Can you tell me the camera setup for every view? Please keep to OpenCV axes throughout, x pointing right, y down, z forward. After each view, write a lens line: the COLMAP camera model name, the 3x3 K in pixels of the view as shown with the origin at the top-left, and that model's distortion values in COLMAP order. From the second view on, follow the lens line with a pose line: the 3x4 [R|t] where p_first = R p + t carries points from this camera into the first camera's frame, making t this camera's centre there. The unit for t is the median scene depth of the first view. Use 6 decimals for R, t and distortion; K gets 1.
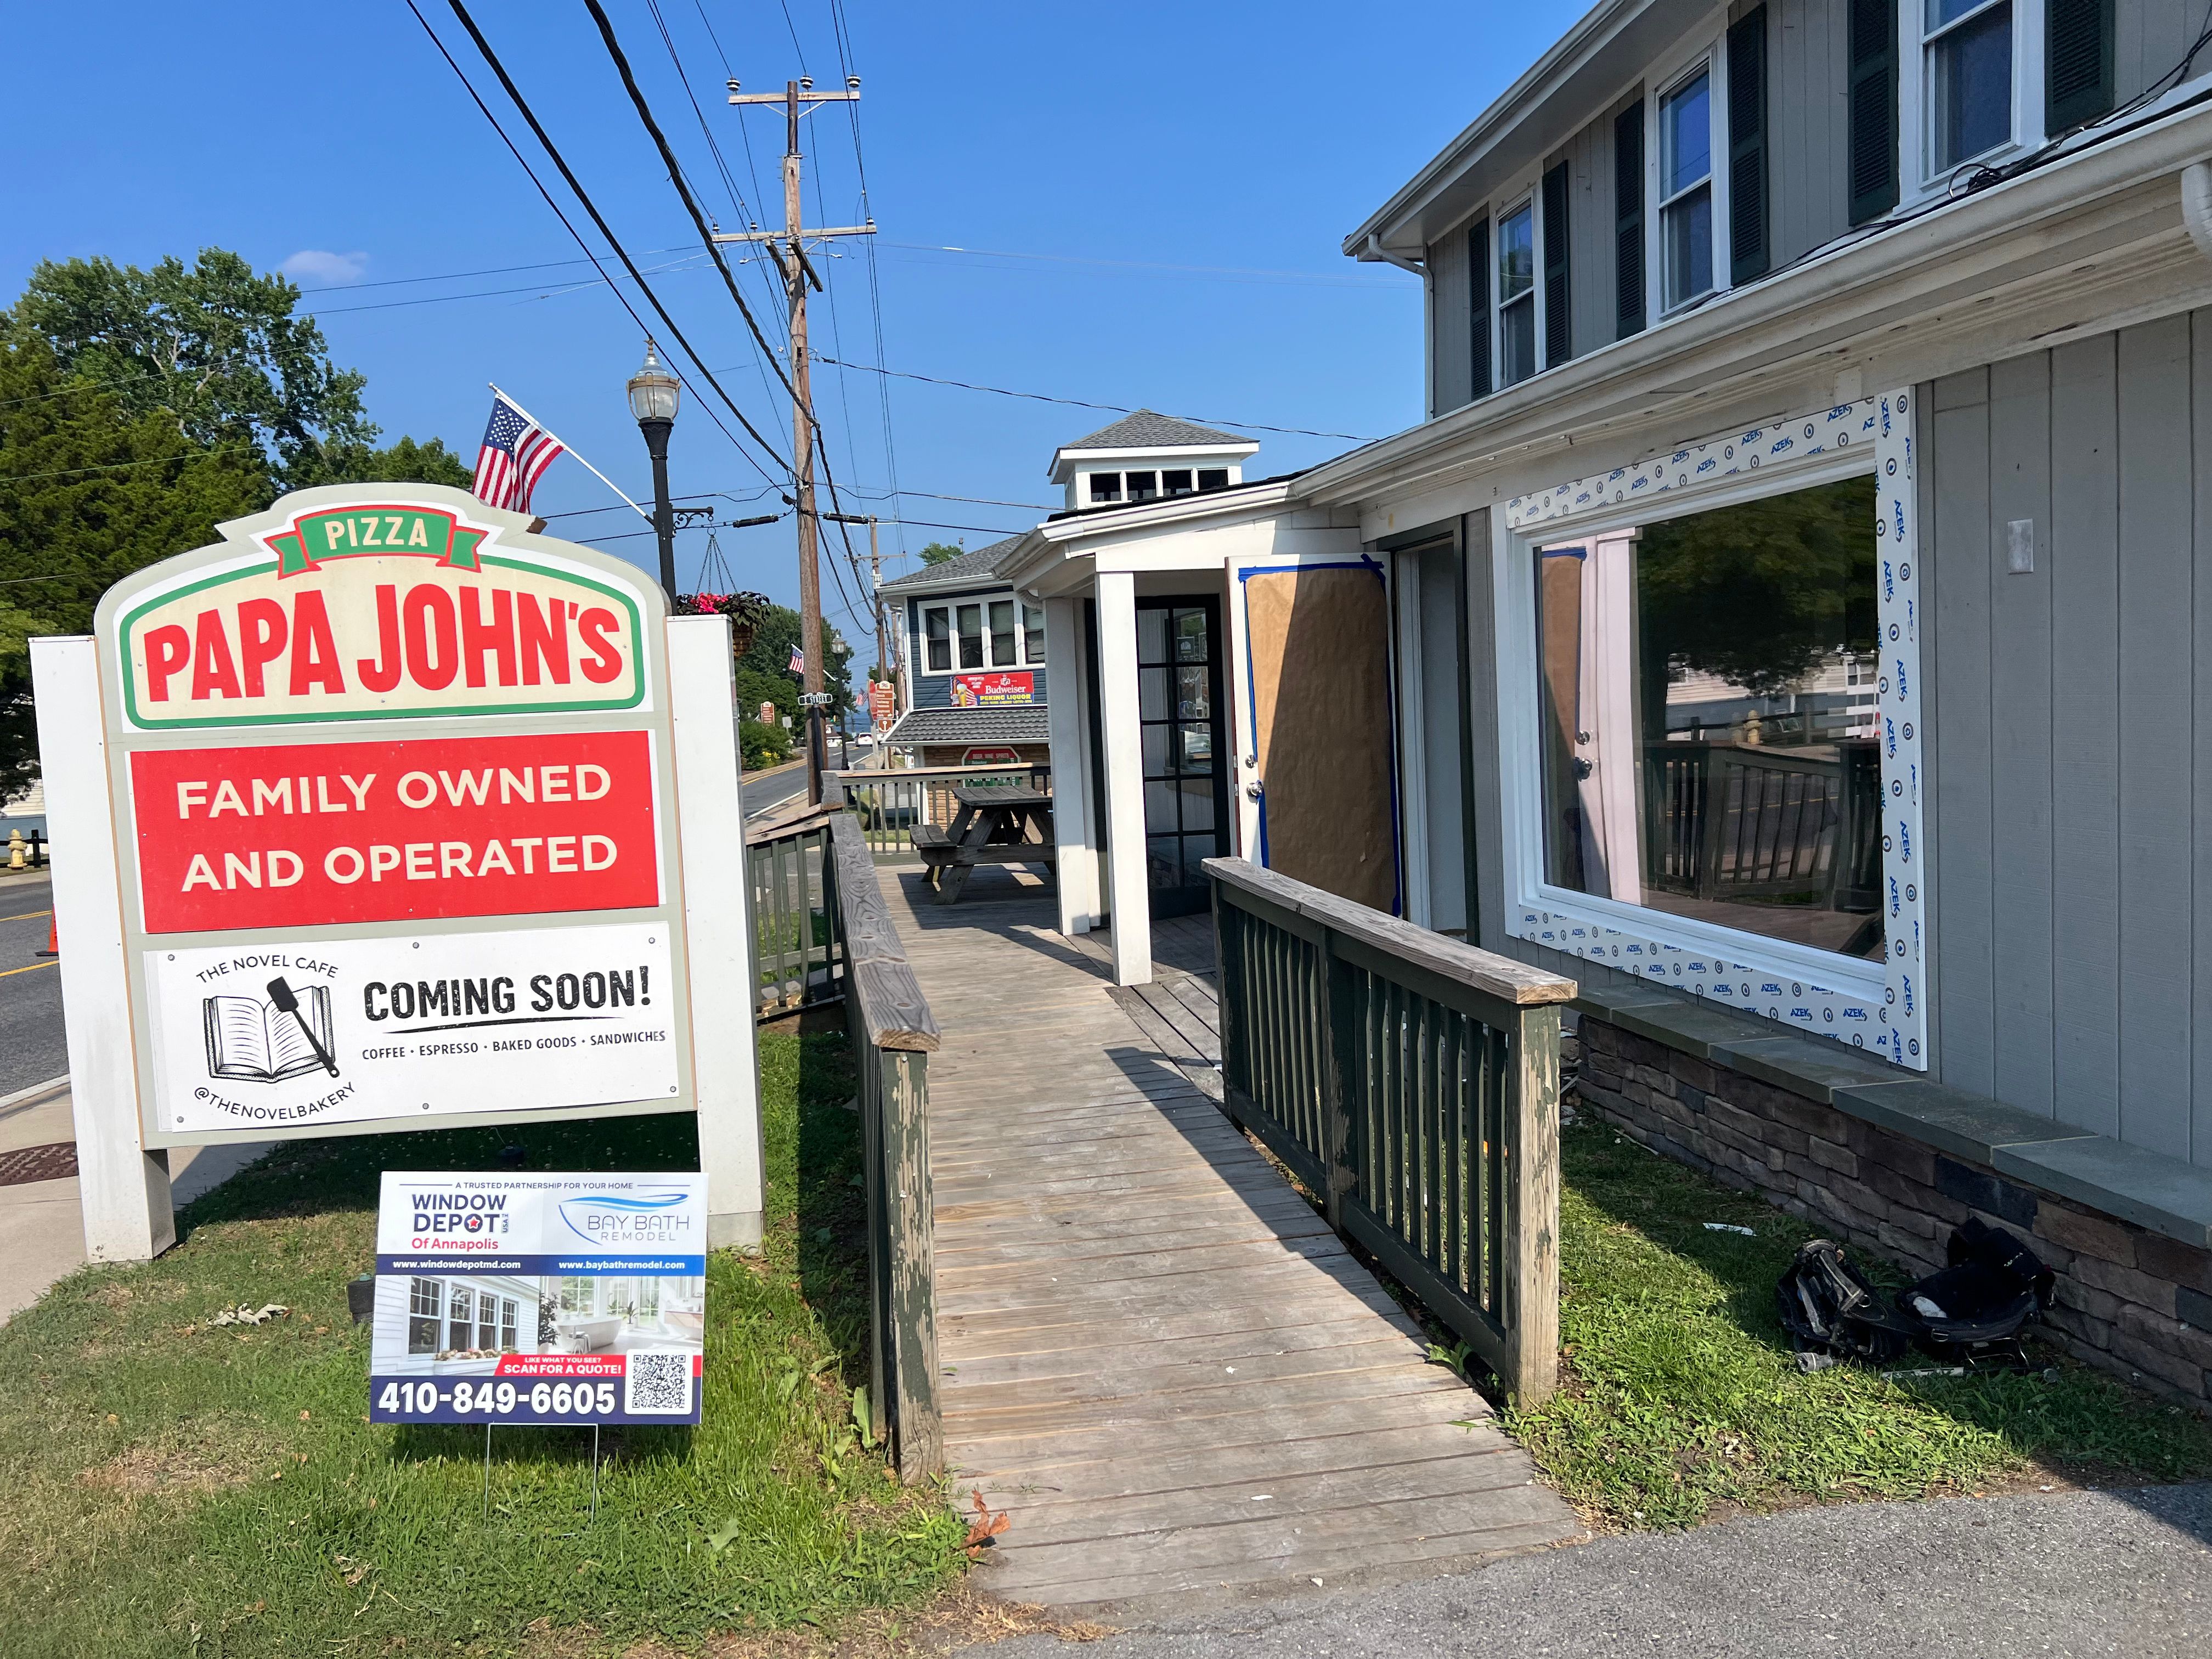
lens RADIAL K [[1666.0, 0, 1041.4], [0, 1666.0, 828.7], [0, 0, 1]] dist [0.007994, -0.008337]
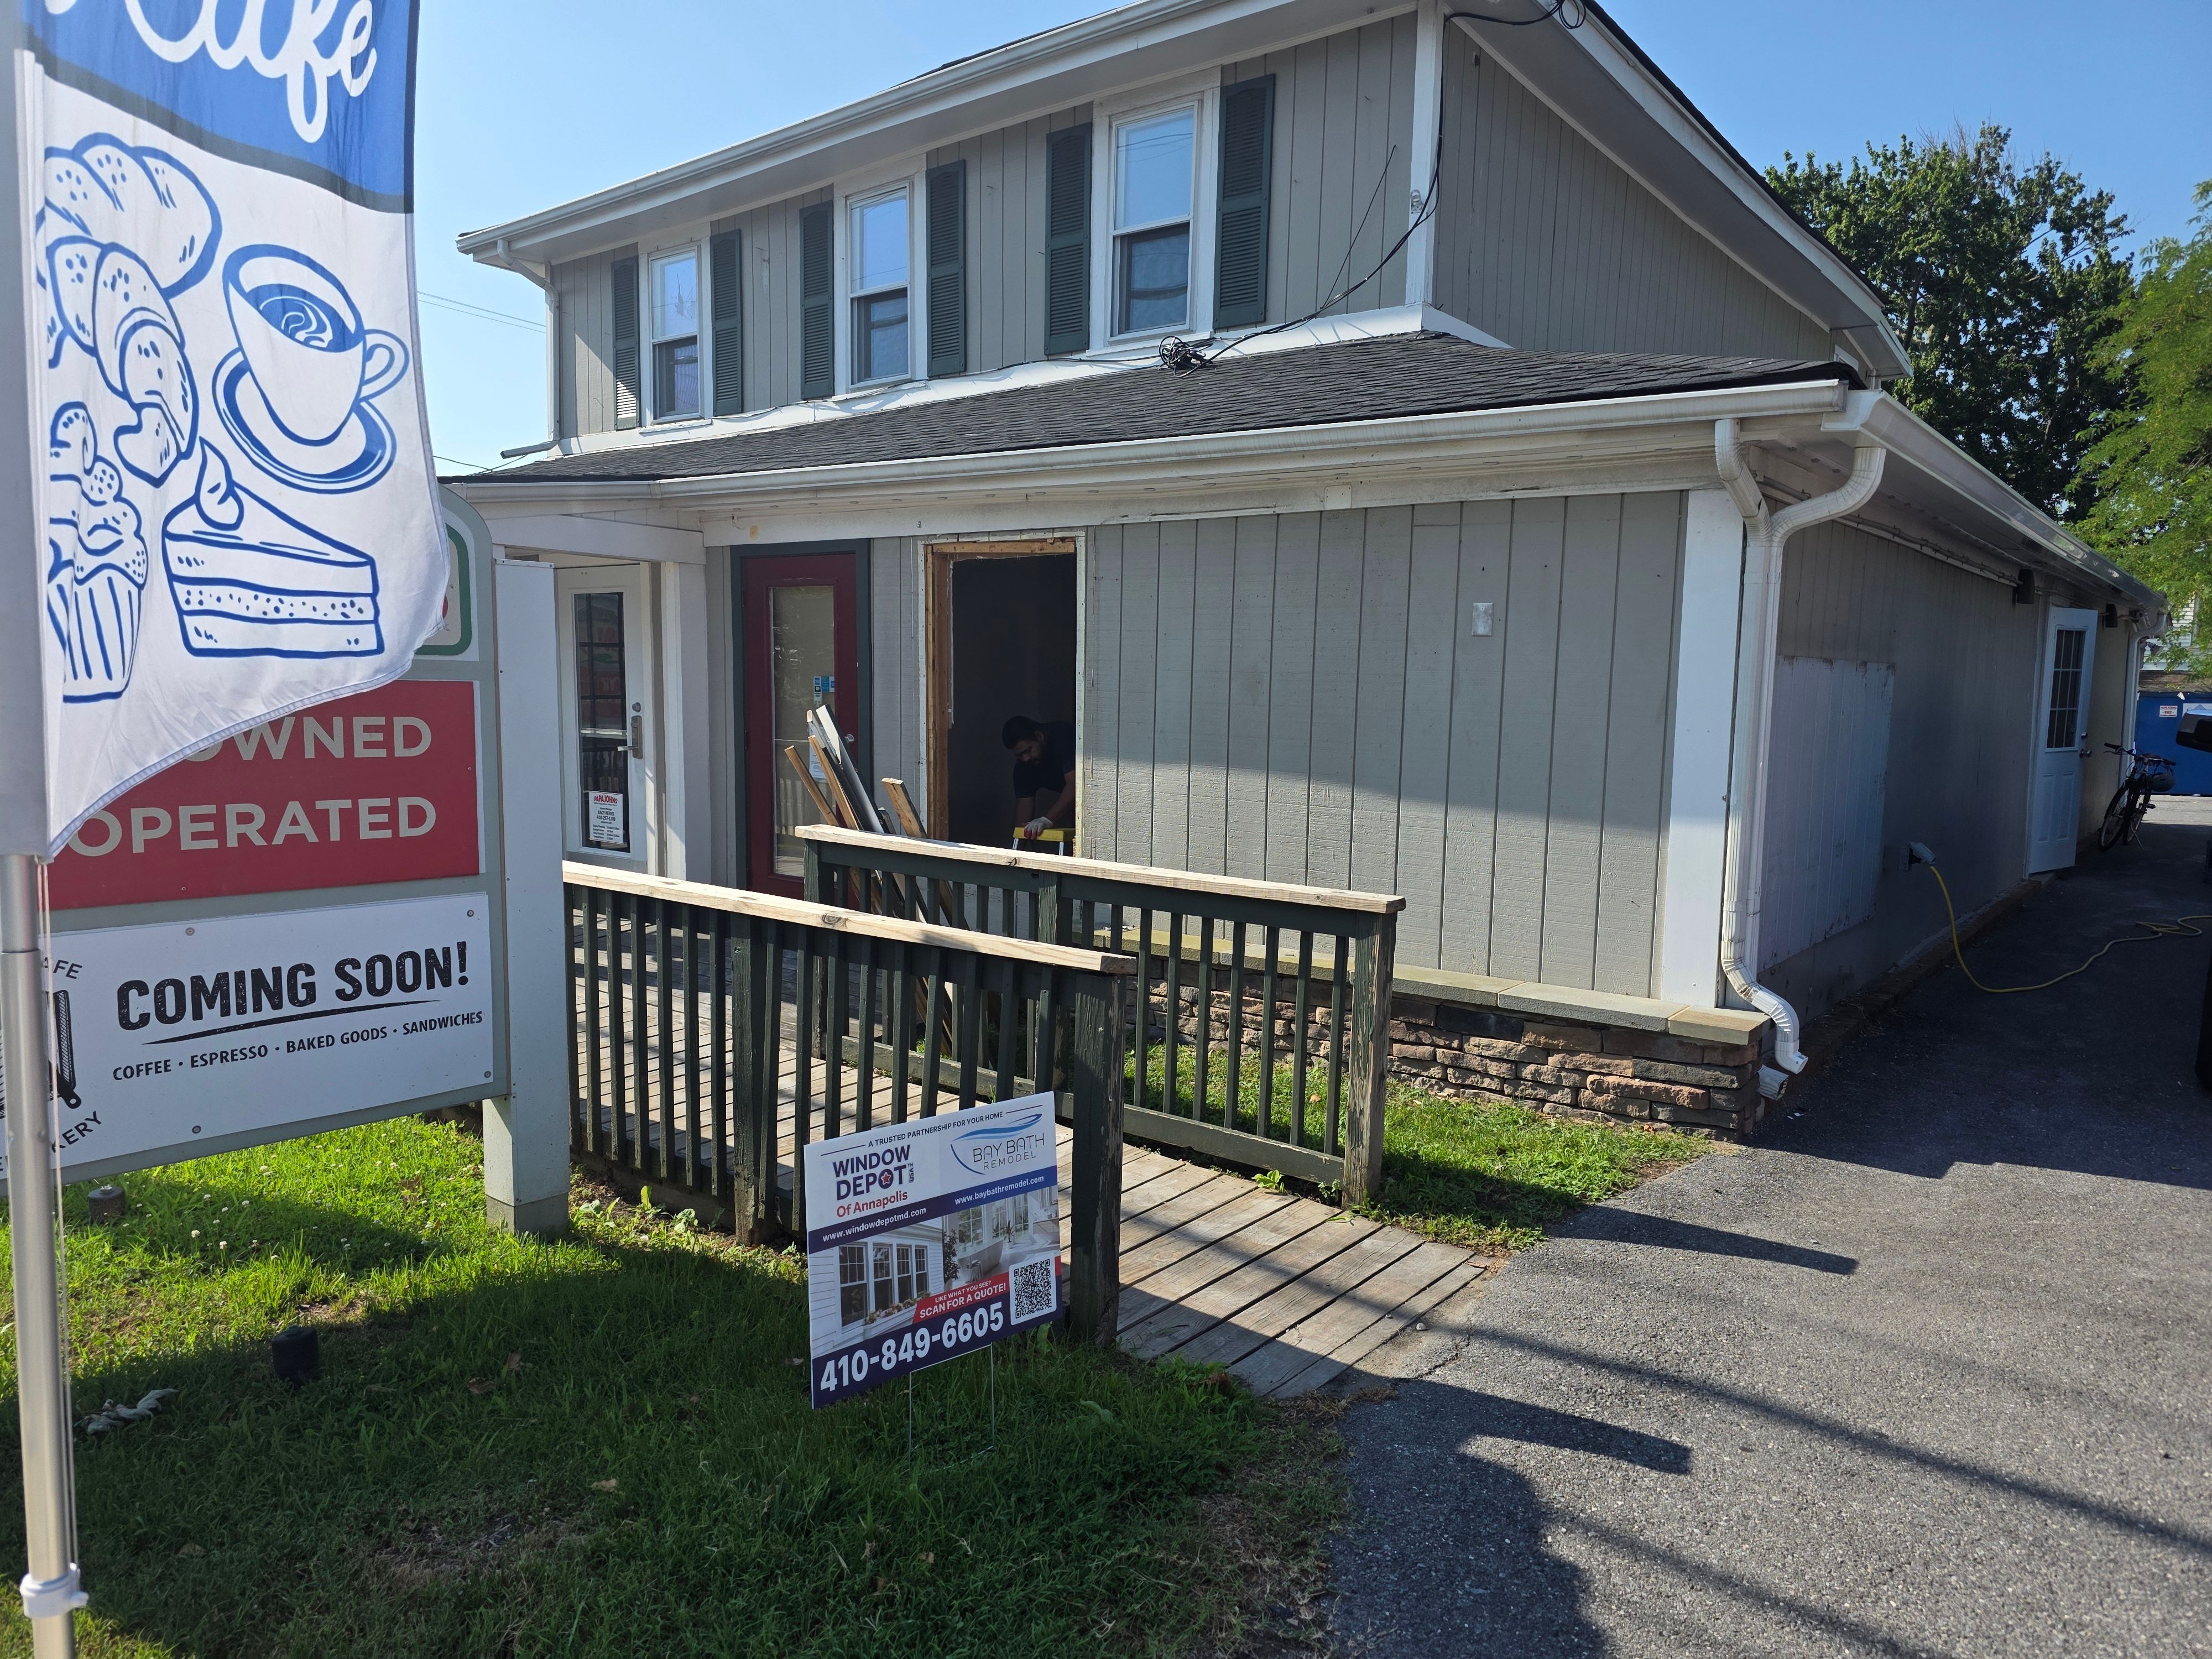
lens RADIAL K [[1499.6, 0, 1039.1], [0, 1499.6, 837.9], [0, 0, 1]] dist [0.036136, -0.042276]
pose [[0.736236, -0.010453, 0.676644, -0.566867], [-0.000299, 0.999876, 0.015772, 0.013076], [-0.676725, -0.011814, 0.736141, 0.186183]]
